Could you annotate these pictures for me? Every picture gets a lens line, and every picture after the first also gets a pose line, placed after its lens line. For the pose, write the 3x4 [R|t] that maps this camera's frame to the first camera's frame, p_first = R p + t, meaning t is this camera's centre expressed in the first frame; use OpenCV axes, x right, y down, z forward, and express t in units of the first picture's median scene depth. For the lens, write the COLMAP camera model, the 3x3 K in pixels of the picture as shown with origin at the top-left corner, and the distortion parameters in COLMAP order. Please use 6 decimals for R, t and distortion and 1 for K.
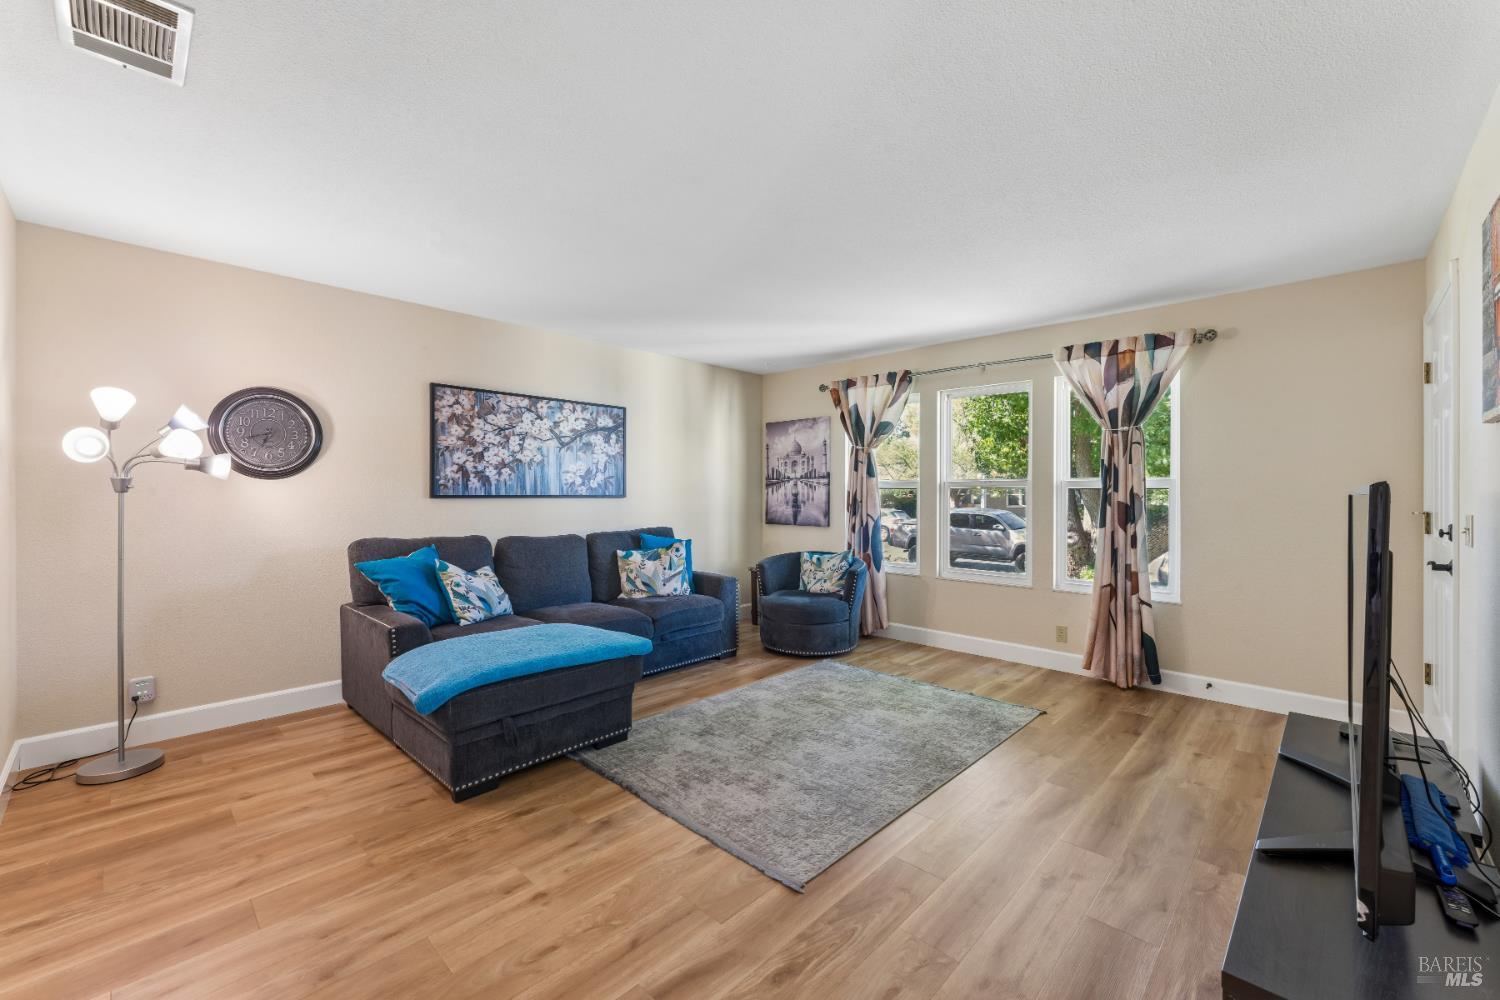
lens RADIAL K [[610.4, 0, 745.3], [0, 610.4, 499.4], [0, 0, 1]] dist [-0.000574, -0.000314]
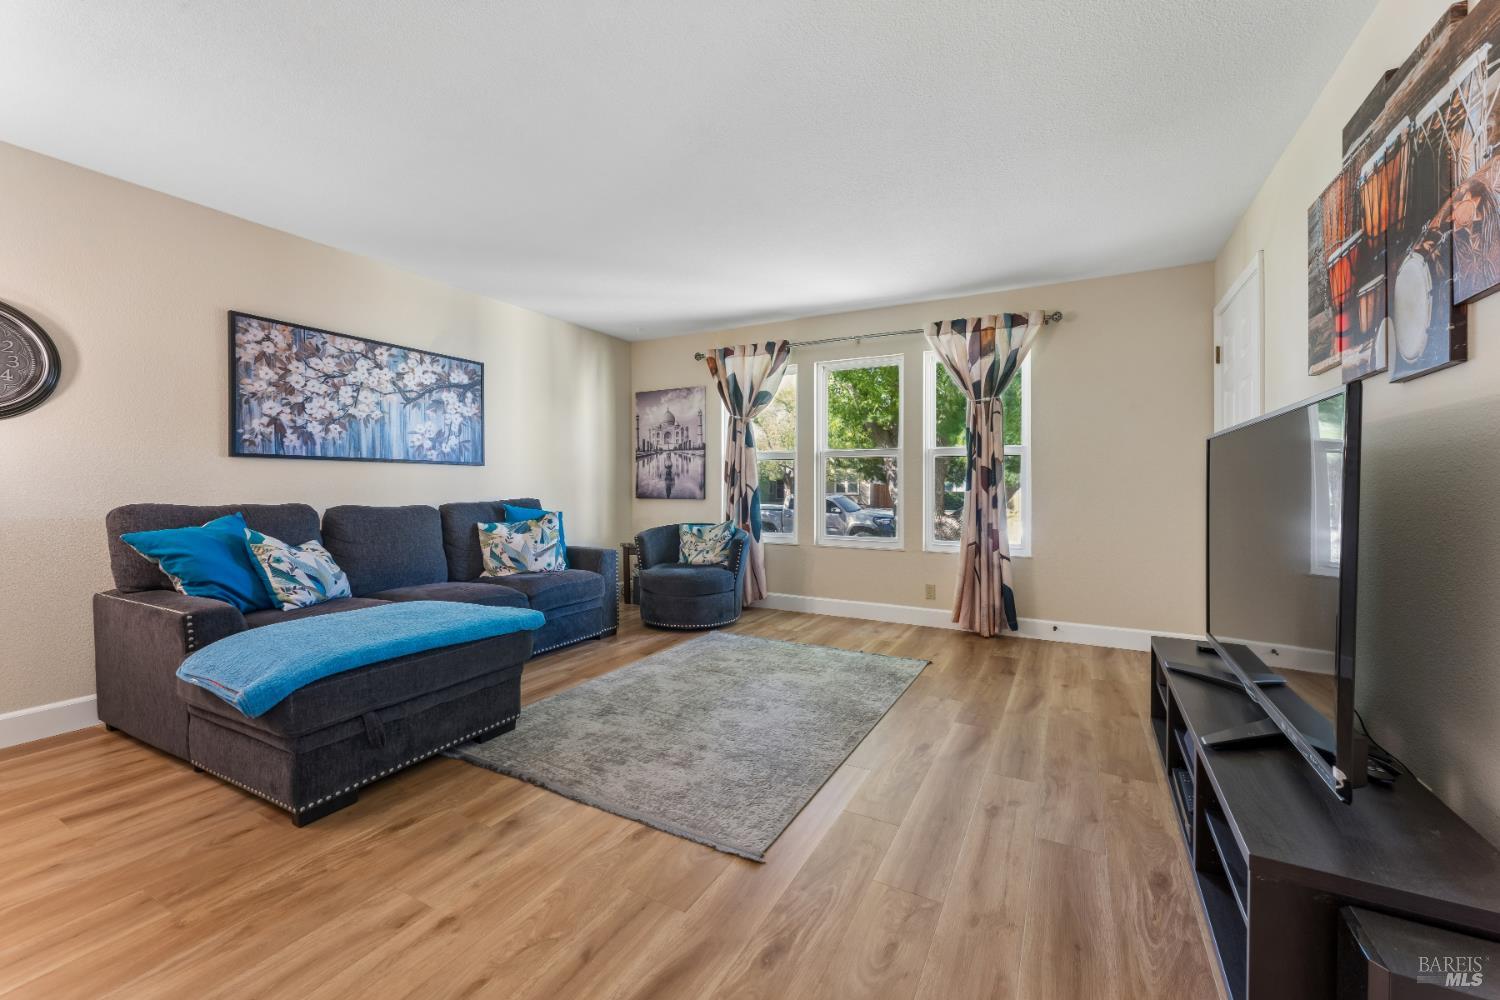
lens RADIAL K [[604.7, 0, 746.1], [0, 604.7, 493.2], [0, 0, 1]] dist [-0.002516, 0.000171]
pose [[0.964088, -0.005133, 0.265532, -0.072234], [0.004158, 0.999982, 0.004231, 0.040546], [-0.265549, -0.002975, 0.964093, 0.063093]]
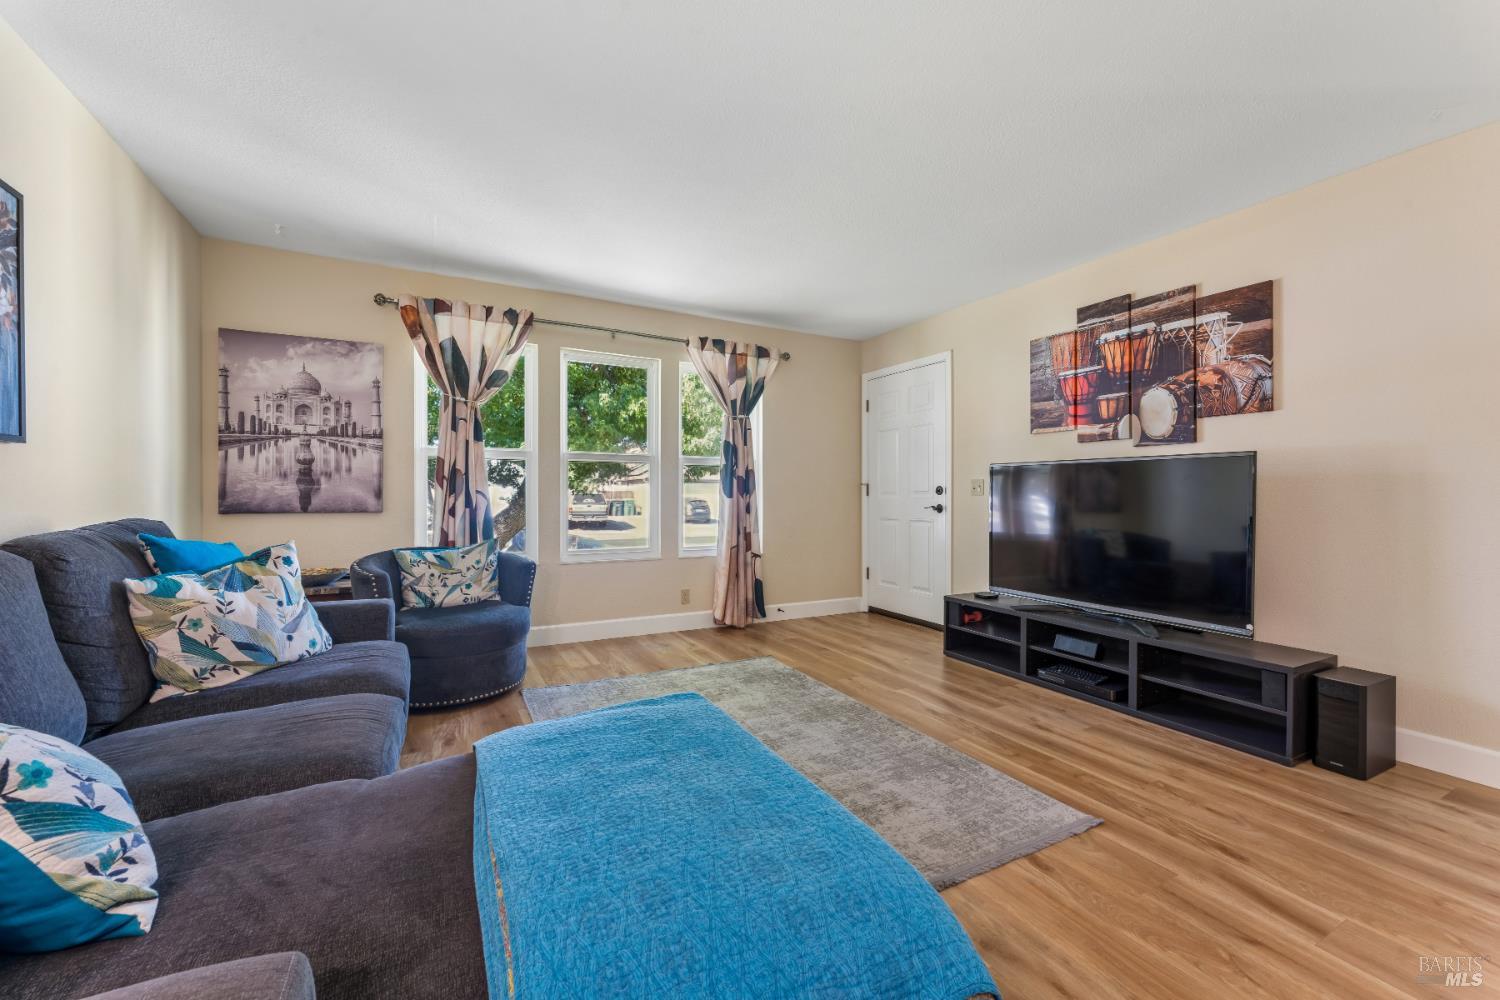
lens RADIAL K [[602.1, 0, 747.4], [0, 602.1, 497.8], [0, 0, 1]] dist [-0.002678, -0.000095]
pose [[0.304297, -0.008653, 0.952538, -0.467470], [0.004037, 0.999961, 0.007794, 0.033458], [-0.952569, 0.001474, 0.304320, 0.549254]]
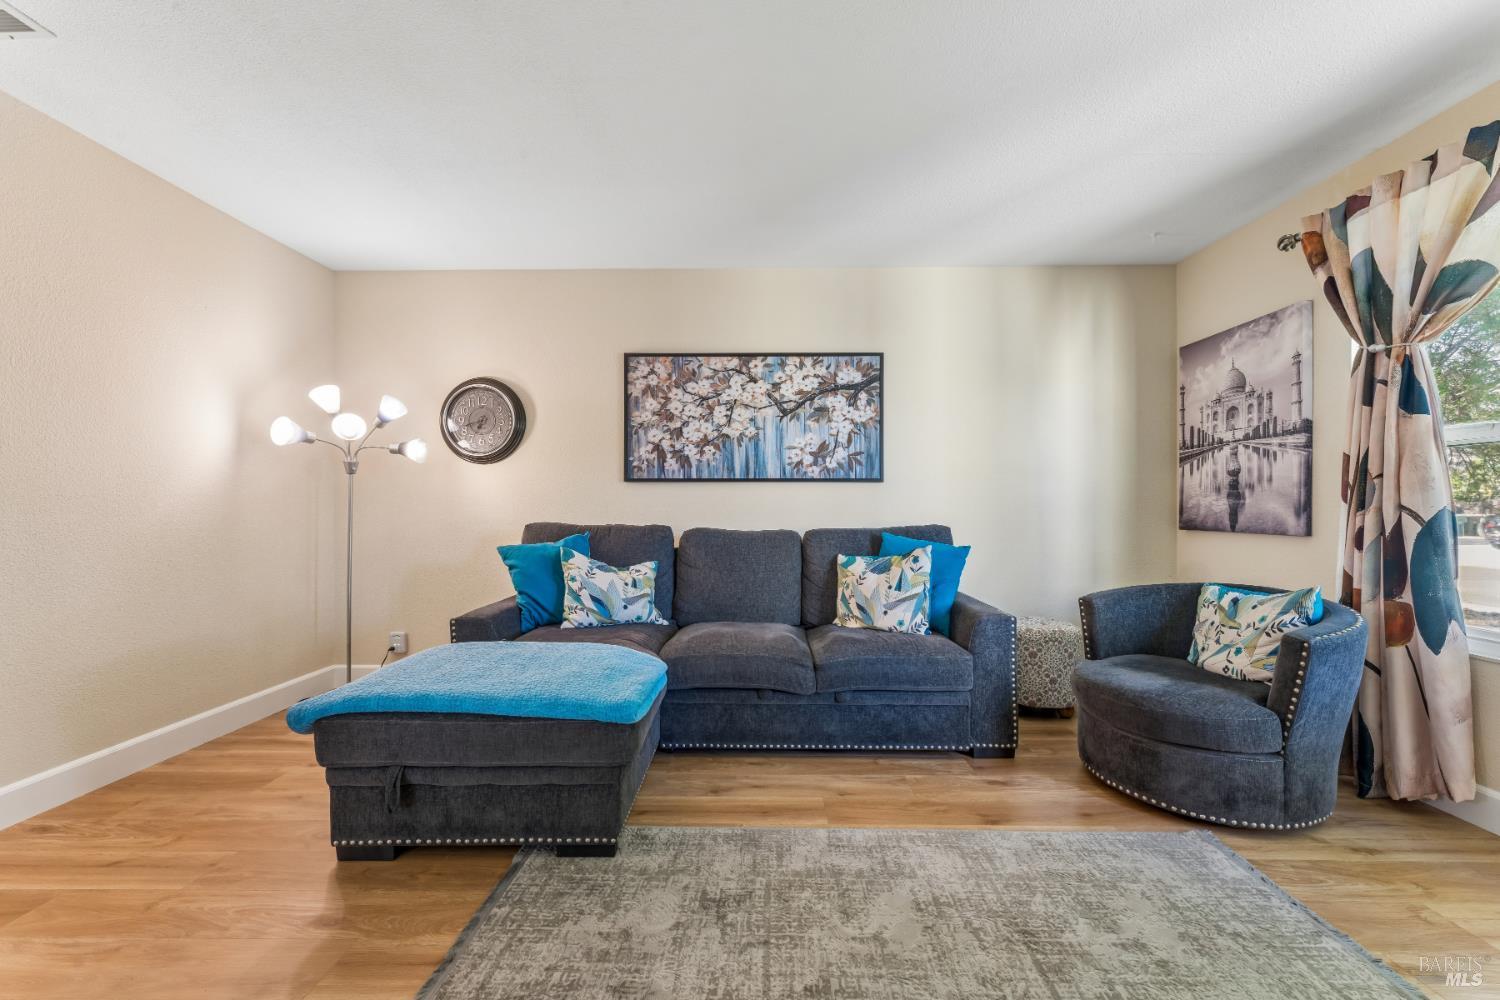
lens RADIAL K [[599.0, 0, 750.1], [0, 599.0, 509.2], [0, 0, 1]] dist [-0.000706, -0.000016]
pose [[0.683971, 0.002099, -0.729506, 0.230290], [-0.005238, 0.999984, -0.002033, 0.035147], [0.729490, 0.005212, 0.683971, 0.482884]]
